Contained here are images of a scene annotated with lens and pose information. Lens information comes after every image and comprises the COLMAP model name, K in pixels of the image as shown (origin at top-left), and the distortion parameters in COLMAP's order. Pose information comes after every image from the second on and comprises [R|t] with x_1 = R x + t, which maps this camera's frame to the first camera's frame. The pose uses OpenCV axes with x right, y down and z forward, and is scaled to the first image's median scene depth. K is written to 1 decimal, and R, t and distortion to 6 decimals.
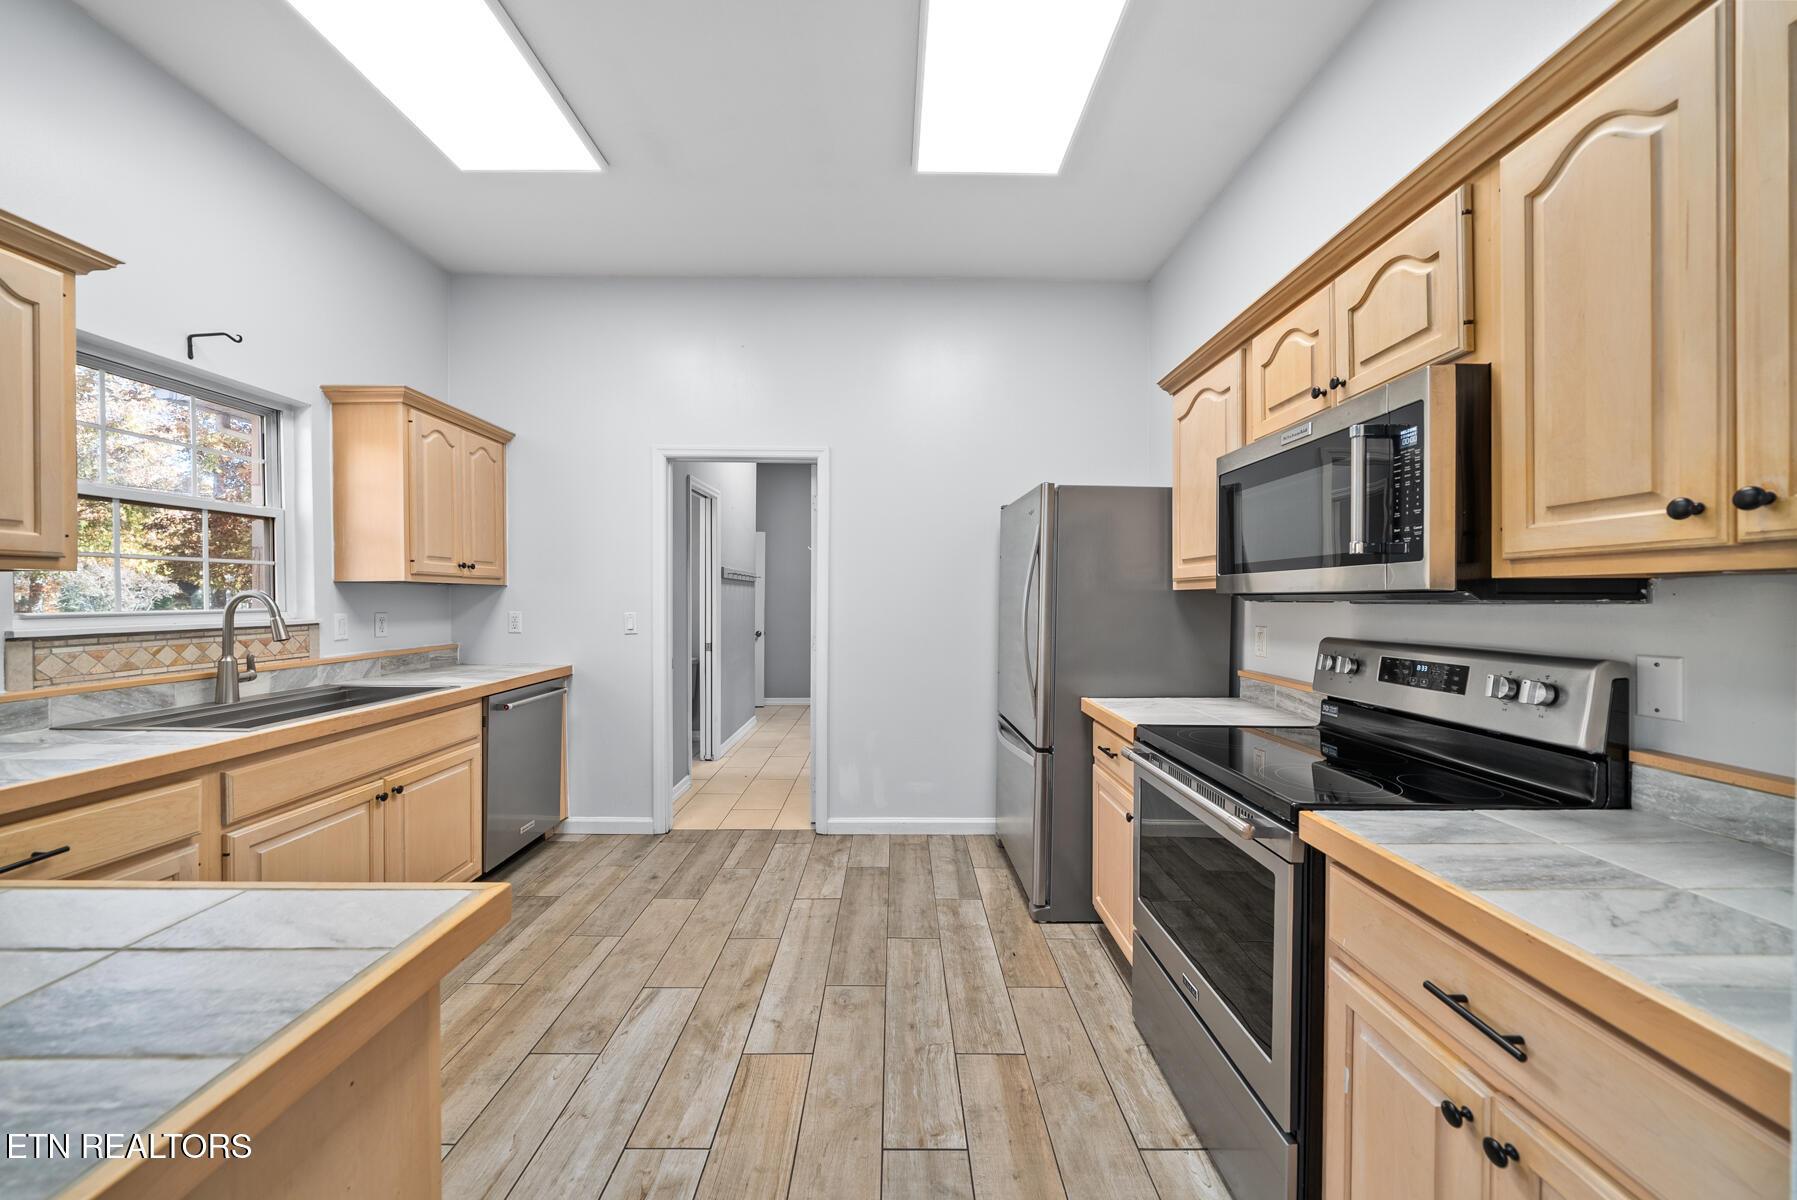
lens RADIAL K [[618.4, 0, 893.2], [0, 618.4, 597.8], [0, 0, 1]] dist [-0.007854, -0.000098]
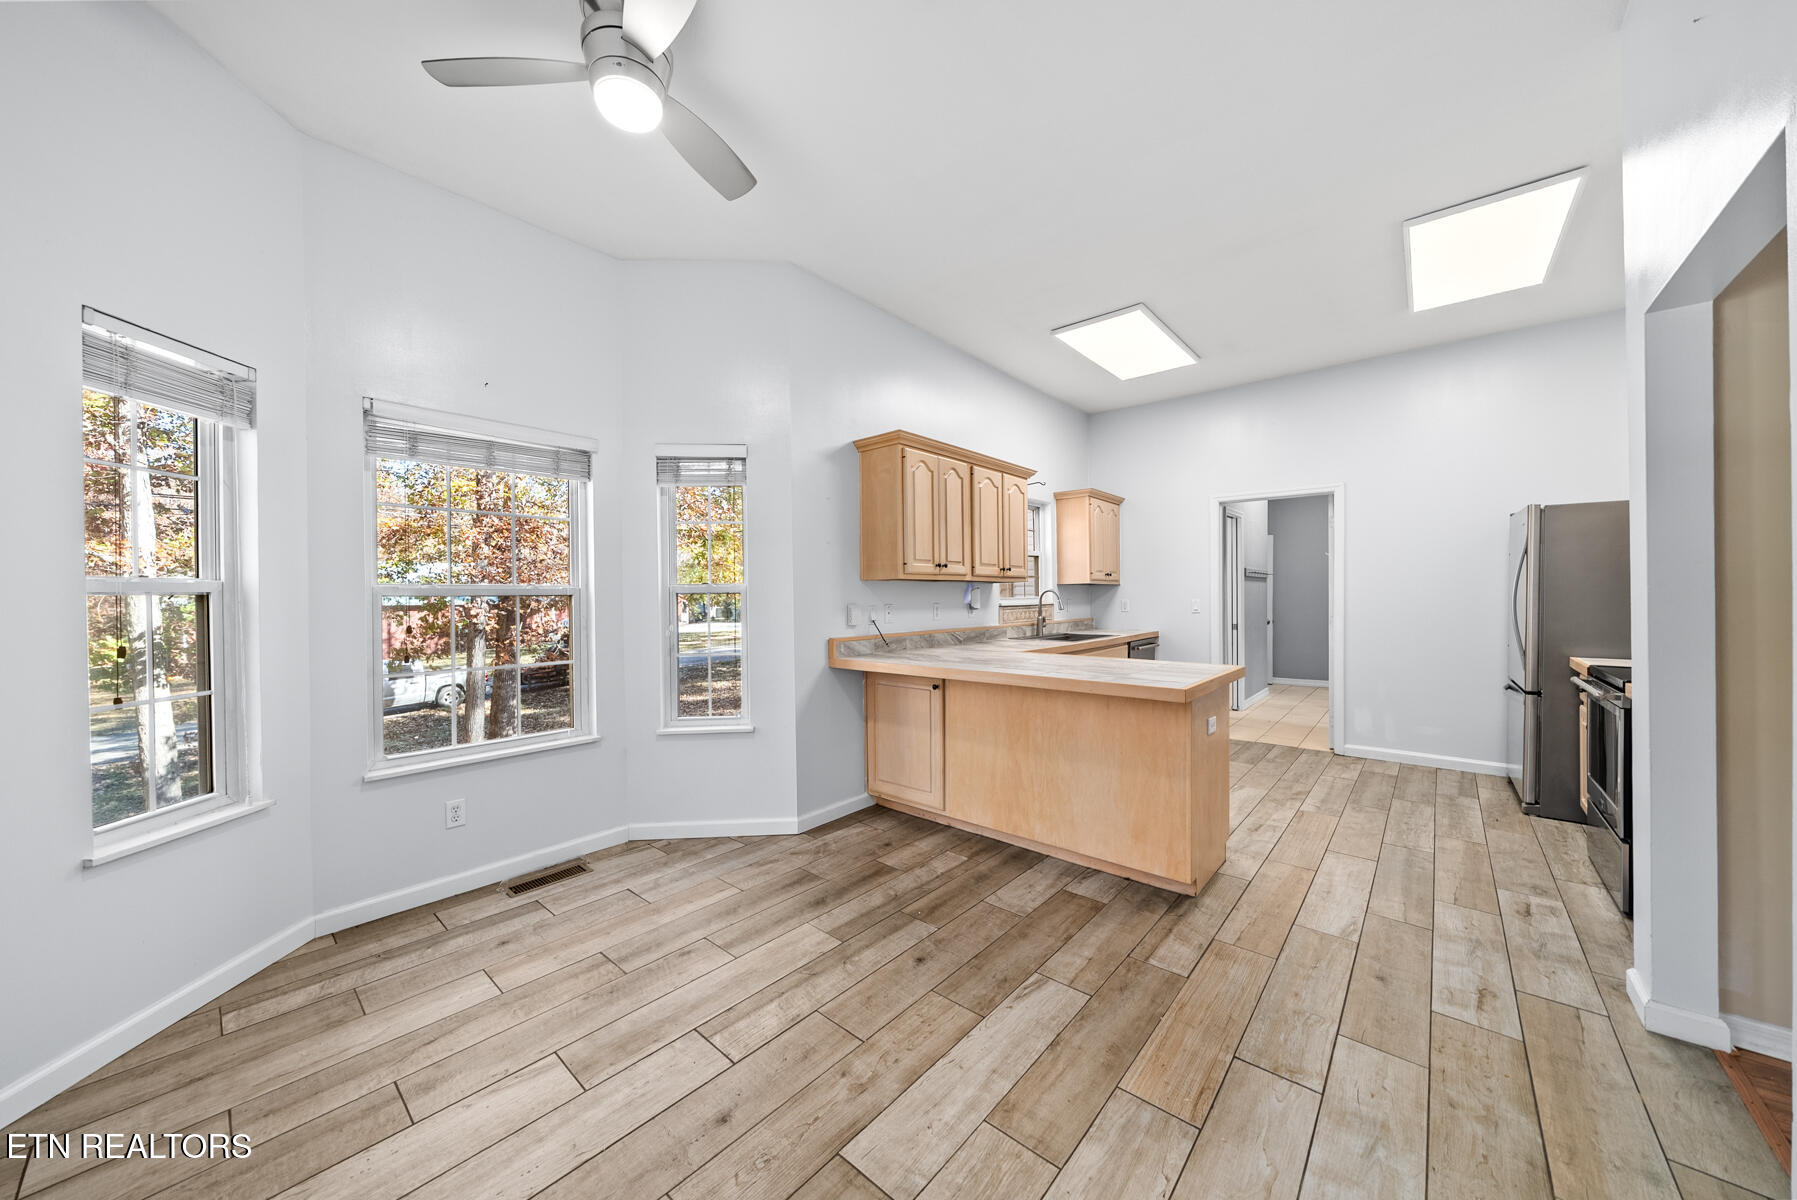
lens RADIAL K [[618.4, 0, 893.2], [0, 618.4, 597.8], [0, 0, 1]] dist [-0.007854, -0.000098]
pose [[0.749822, -0.005808, -0.661614, 0.074707], [0.008850, 0.999960, 0.001252, 0.012959], [0.661581, -0.006794, 0.749843, -1.019691]]
